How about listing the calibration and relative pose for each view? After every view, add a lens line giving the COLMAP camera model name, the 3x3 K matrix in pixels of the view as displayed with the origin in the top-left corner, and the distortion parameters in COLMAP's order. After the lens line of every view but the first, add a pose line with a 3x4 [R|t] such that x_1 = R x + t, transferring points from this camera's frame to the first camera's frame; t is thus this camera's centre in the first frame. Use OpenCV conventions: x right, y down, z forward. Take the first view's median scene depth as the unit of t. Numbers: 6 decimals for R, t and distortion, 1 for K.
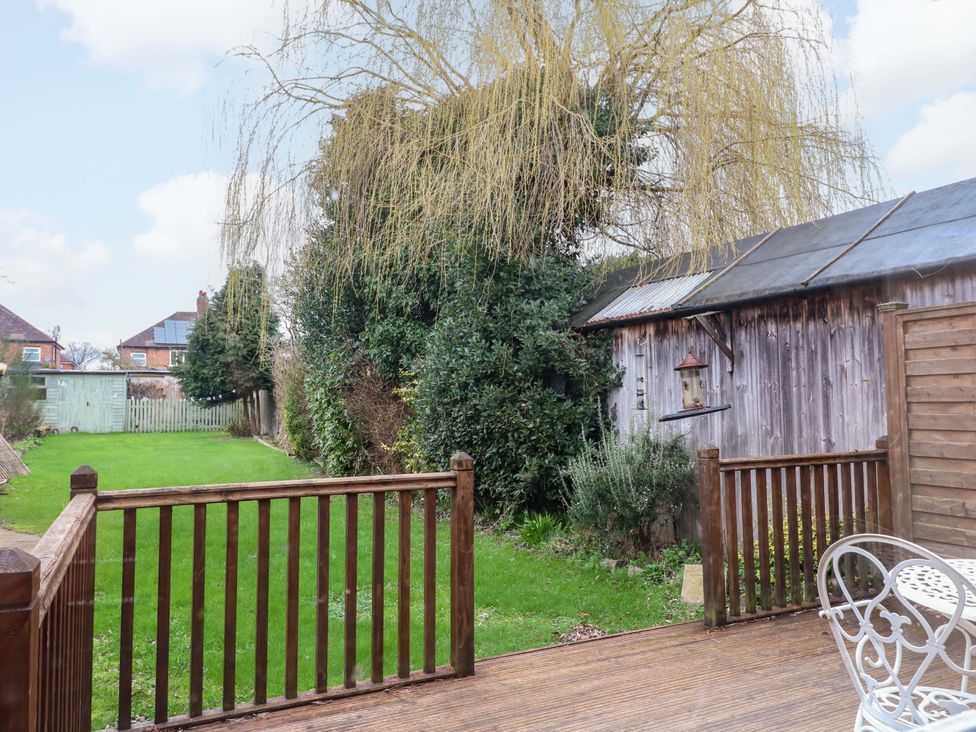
lens RADIAL K [[751.0, 0, 530.5], [0, 751.0, 353.3], [0, 0, 1]] dist [-0.006204, -0.008840]
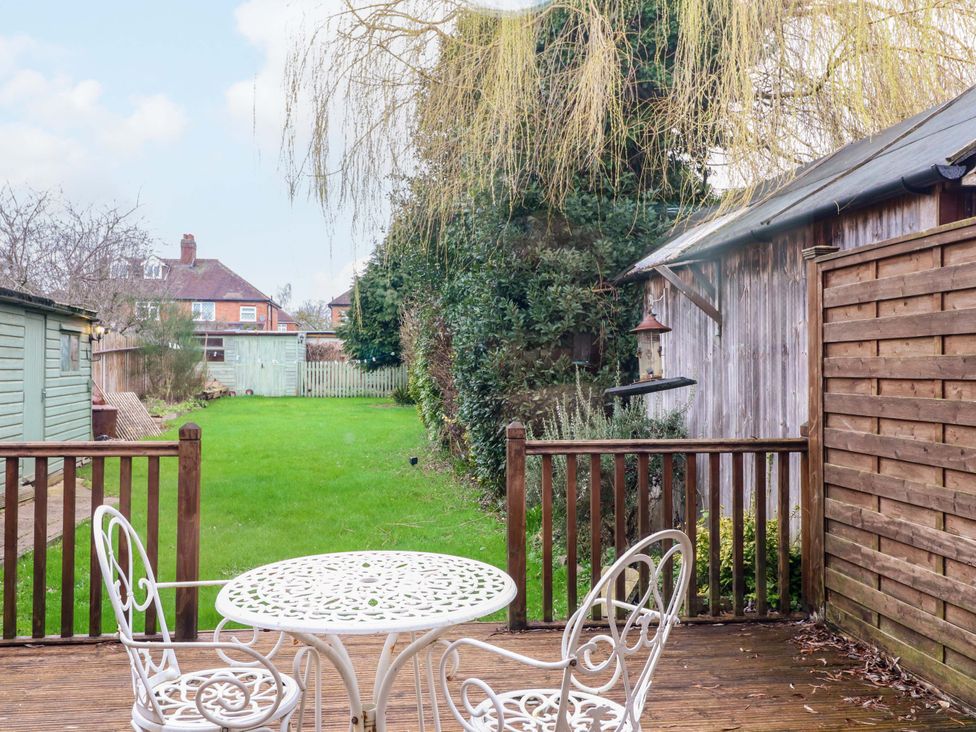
lens RADIAL K [[935.5, 0, 488.0], [0, 935.5, 366.0], [0, 0, 1]] dist [-0.009684, -0.011426]
pose [[0.926447, 0.008006, -0.376340, 0.489872], [0.016636, 0.997926, 0.062183, -0.010396], [0.376057, -0.063870, 0.924393, -0.010977]]
